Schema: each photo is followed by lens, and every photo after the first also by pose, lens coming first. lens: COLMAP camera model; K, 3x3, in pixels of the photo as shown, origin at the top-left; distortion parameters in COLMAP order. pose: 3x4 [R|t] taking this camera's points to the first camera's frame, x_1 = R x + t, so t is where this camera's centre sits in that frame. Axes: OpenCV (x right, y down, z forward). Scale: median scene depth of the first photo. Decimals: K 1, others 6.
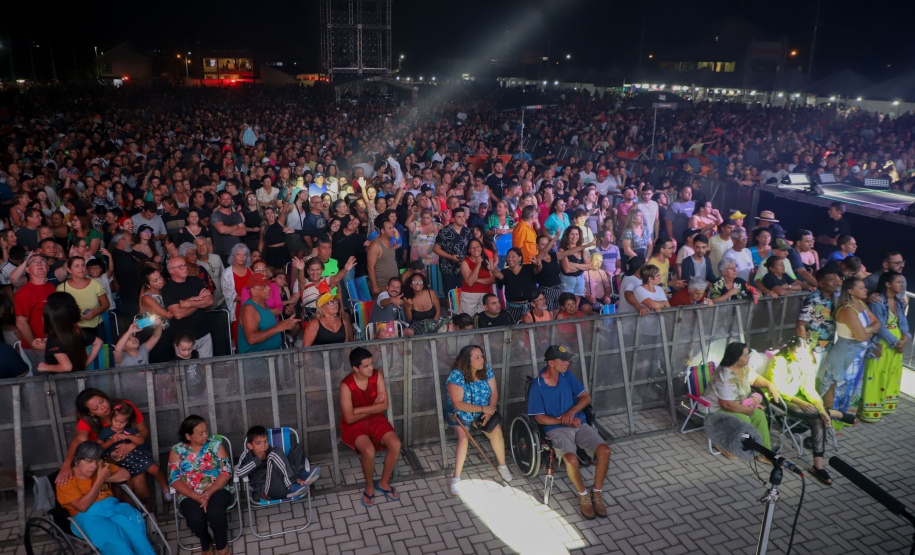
lens RADIAL K [[607.5, 0, 479.9], [0, 607.5, 276.0], [0, 0, 1]] dist [-0.048623, 0.003637]
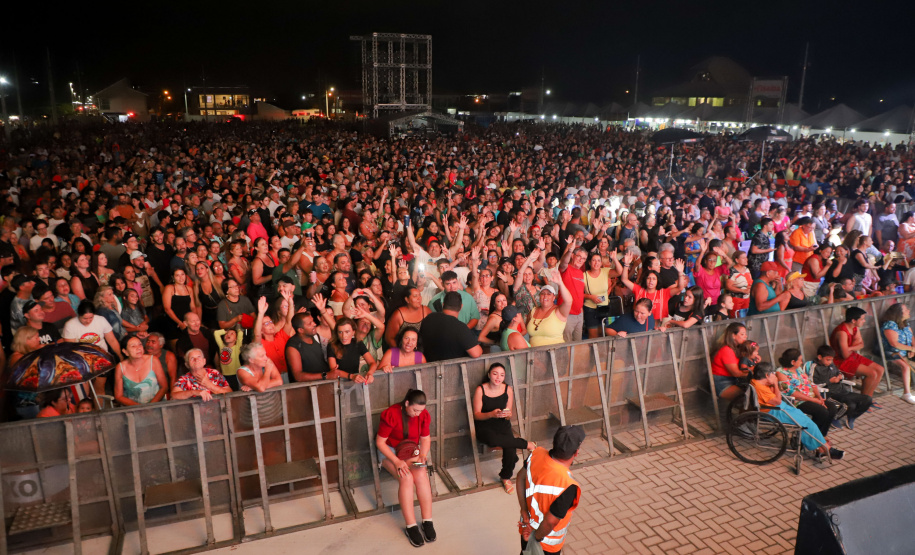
lens RADIAL K [[607.5, 0, 479.9], [0, 607.5, 276.0], [0, 0, 1]] dist [-0.048623, 0.003637]
pose [[0.996258, -0.026449, 0.082282, -0.134214], [0.030706, 0.998231, -0.050907, 0.010427], [-0.080790, 0.053243, 0.995308, -0.039580]]
